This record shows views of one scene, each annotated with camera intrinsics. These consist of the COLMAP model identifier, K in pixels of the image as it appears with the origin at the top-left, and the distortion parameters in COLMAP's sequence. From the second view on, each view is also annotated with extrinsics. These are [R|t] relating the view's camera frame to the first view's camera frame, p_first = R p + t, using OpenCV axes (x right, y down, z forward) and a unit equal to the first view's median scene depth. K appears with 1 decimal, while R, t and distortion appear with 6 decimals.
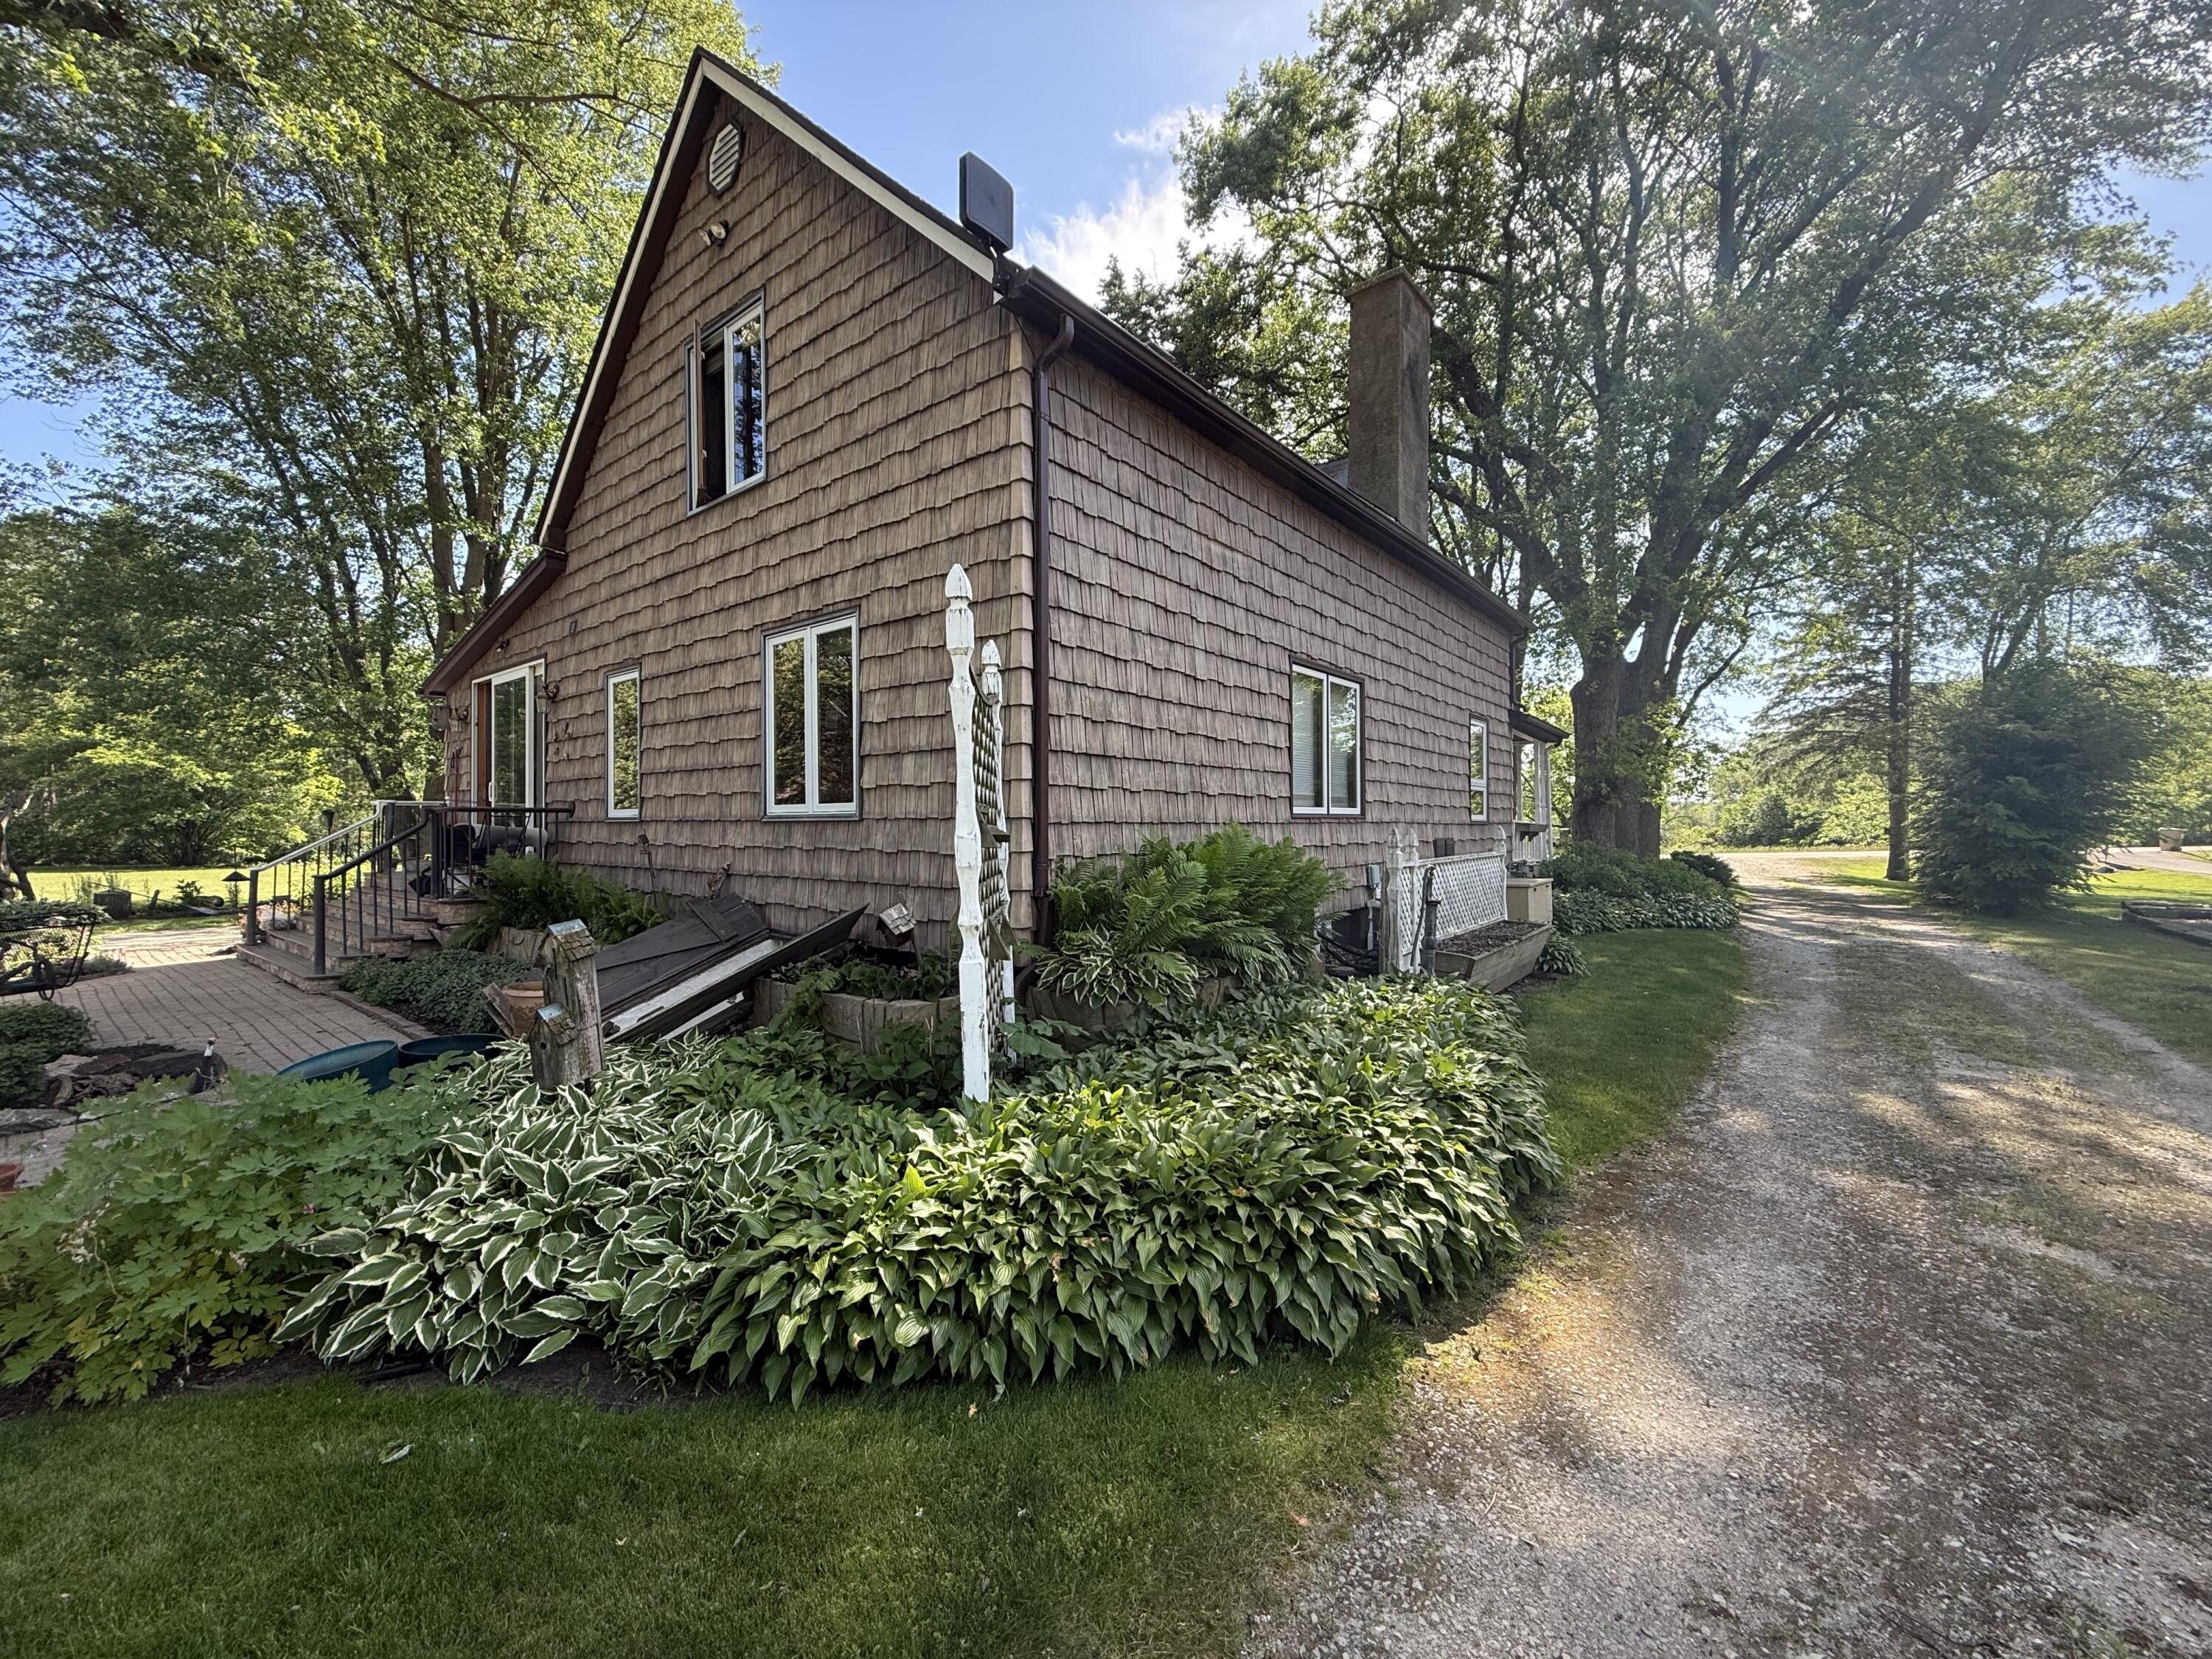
lens RADIAL K [[879.9, 0, 1106.0], [0, 879.9, 829.5], [0, 0, 1]] dist [0.000171, 0.000083]
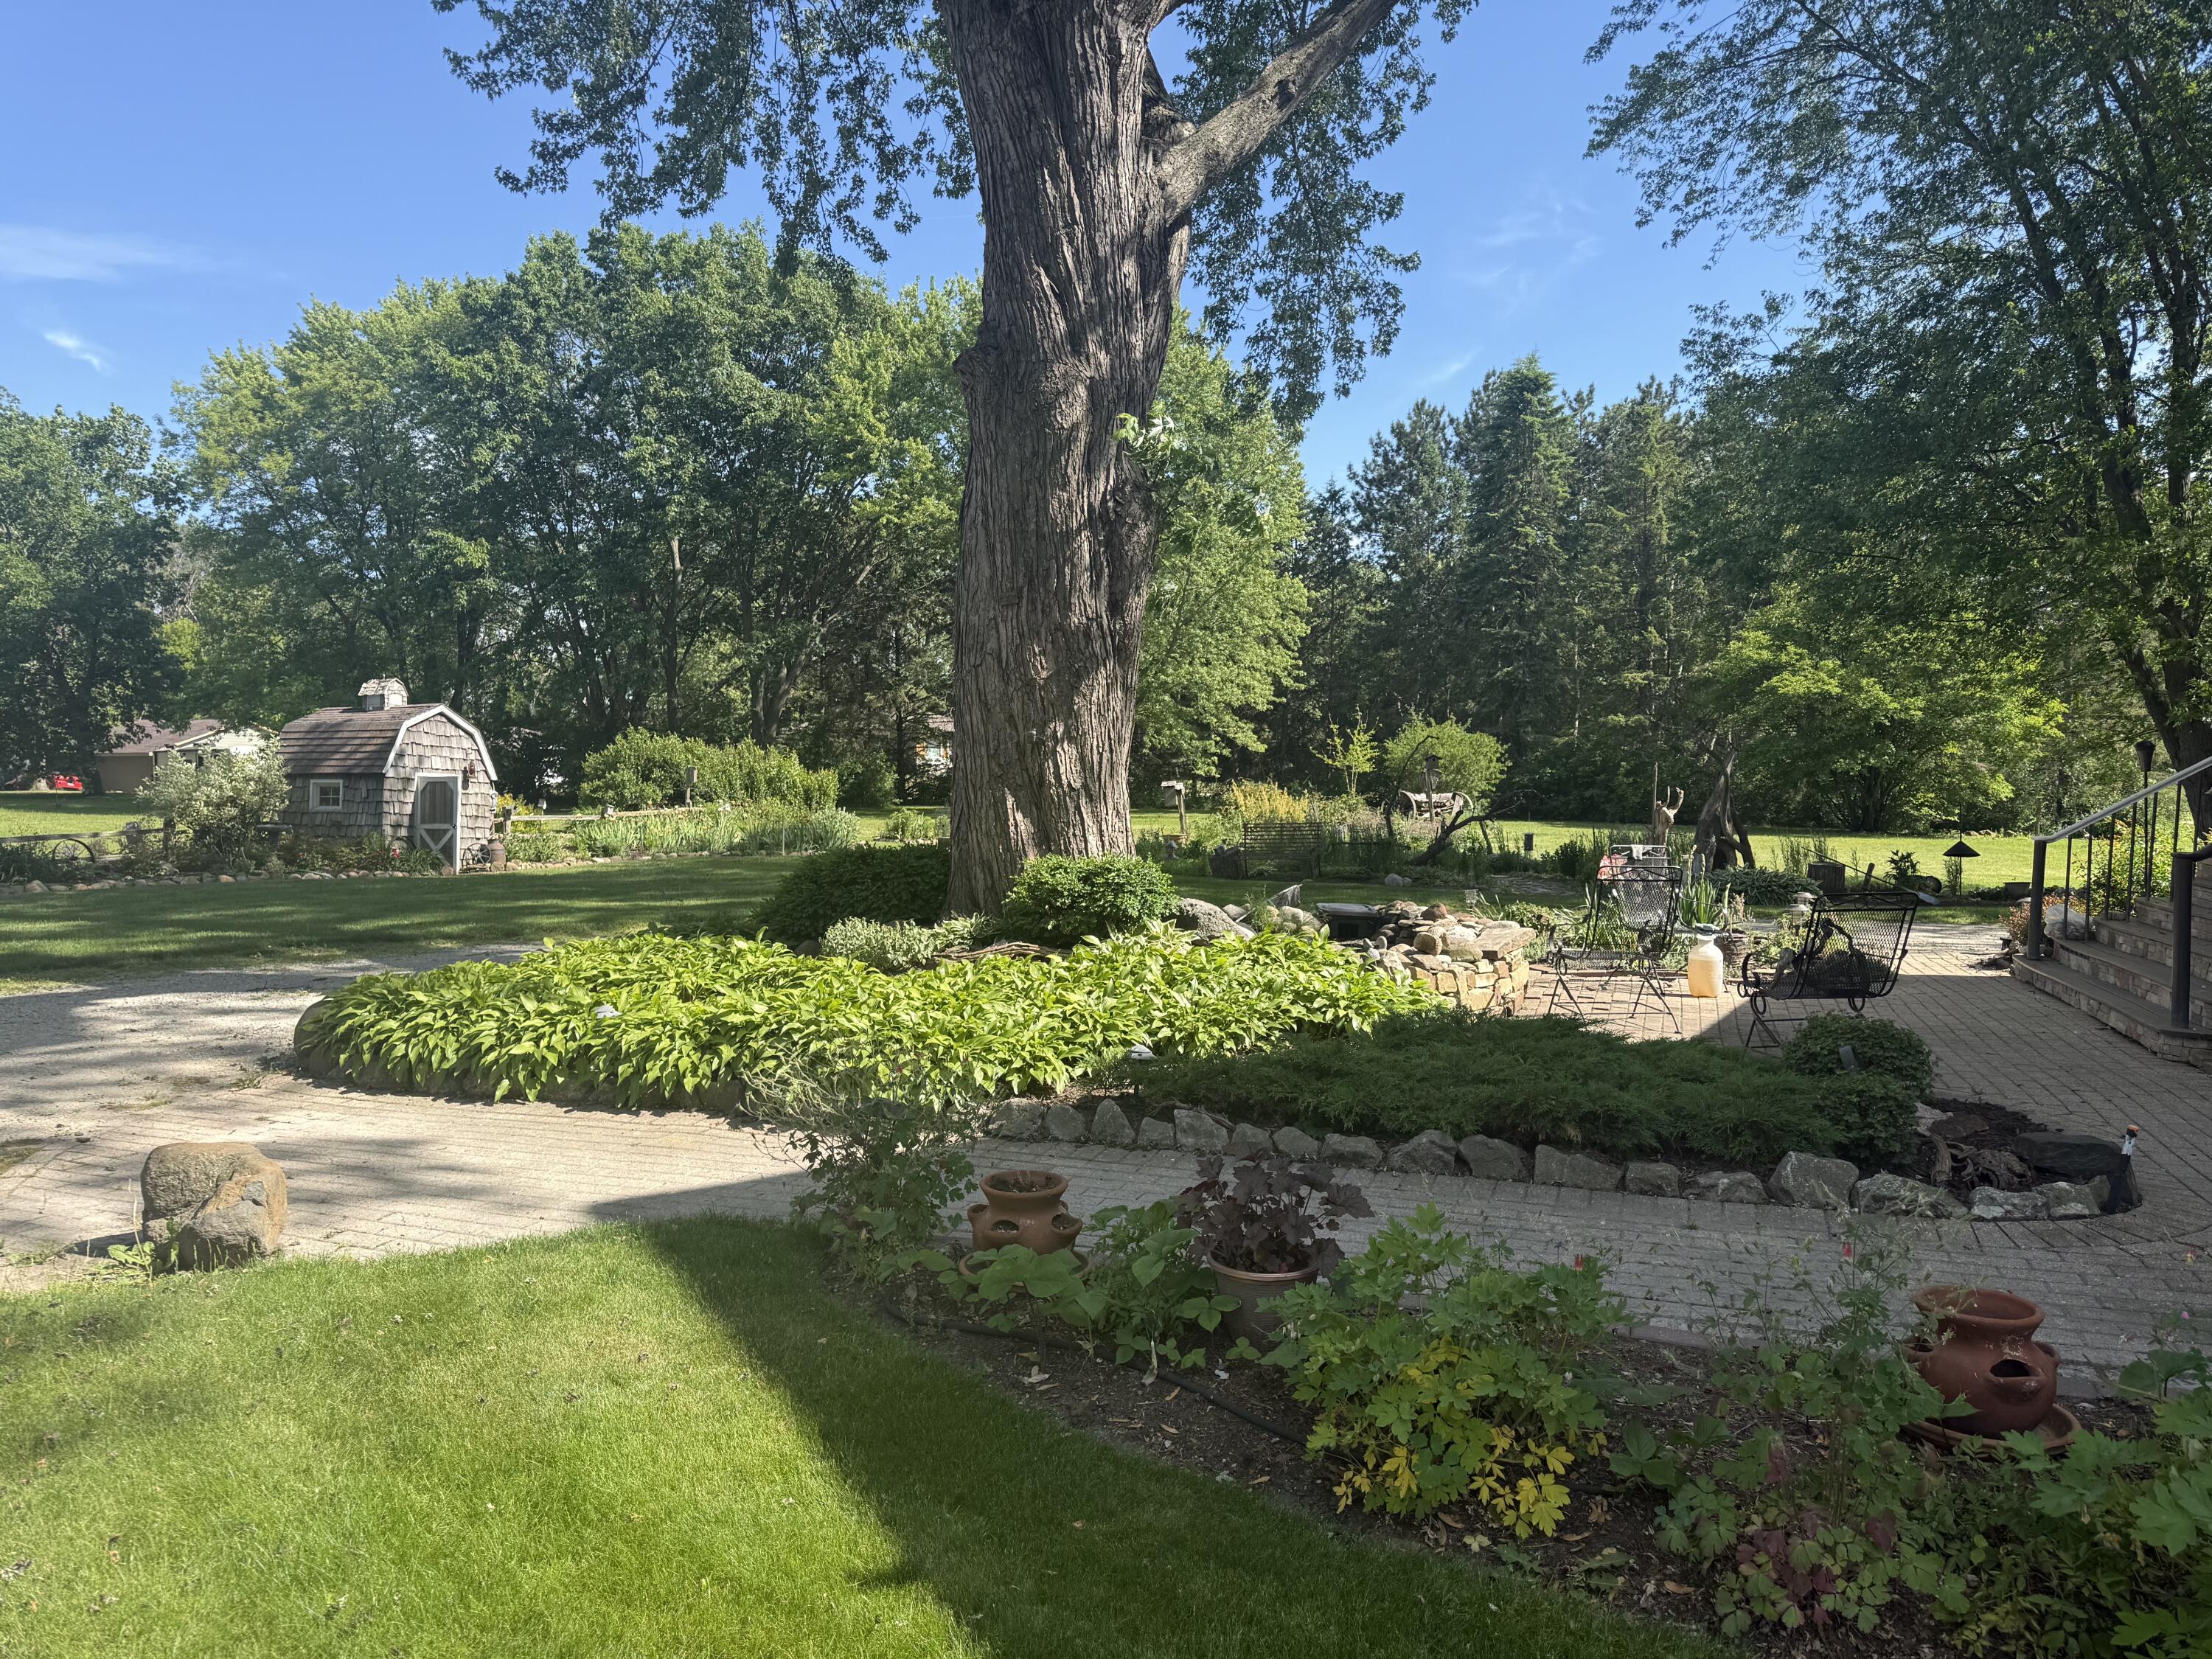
lens RADIAL K [[1507.0, 0, 1106.0], [0, 1507.0, 829.5], [0, 0, 1]] dist [0.004900, -0.000387]
pose [[0.327487, 0.031385, -0.944334, -0.120623], [-0.003281, 0.999480, 0.032080, 0.004382], [0.944850, -0.007408, 0.327419, 0.012630]]
